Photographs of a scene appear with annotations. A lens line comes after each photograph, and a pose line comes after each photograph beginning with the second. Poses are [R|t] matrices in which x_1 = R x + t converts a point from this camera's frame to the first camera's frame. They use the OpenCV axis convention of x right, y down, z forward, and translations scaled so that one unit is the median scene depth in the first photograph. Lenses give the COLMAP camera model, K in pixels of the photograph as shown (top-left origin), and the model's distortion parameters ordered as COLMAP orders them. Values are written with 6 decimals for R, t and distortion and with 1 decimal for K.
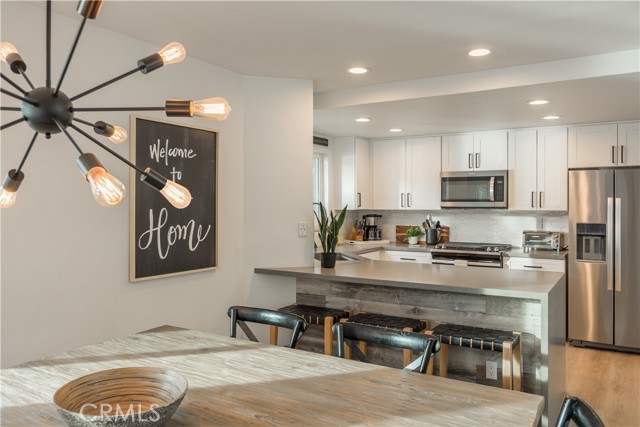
lens RADIAL K [[508.3, 0, 320.4], [0, 508.3, 204.7], [0, 0, 1]] dist [-0.002876, -0.006193]
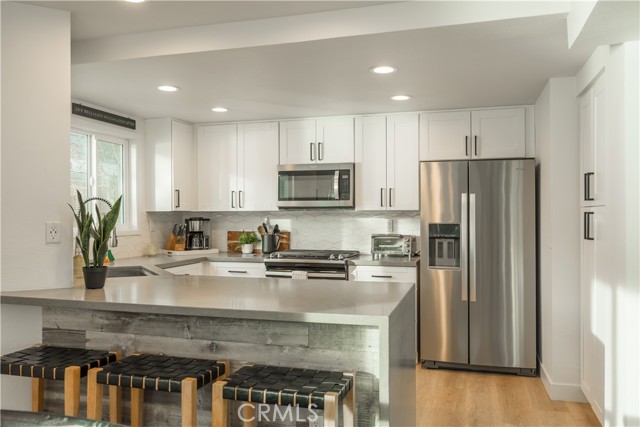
lens RADIAL K [[524.3, 0, 320.0], [0, 524.3, 213.5], [0, 0, 1]] dist [-0.005951, 0.000799]
pose [[0.966742, -0.002540, 0.255742, 0.097832], [0.003593, 0.999987, -0.003651, 0.020785], [-0.255730, 0.004448, 0.966738, 0.185985]]
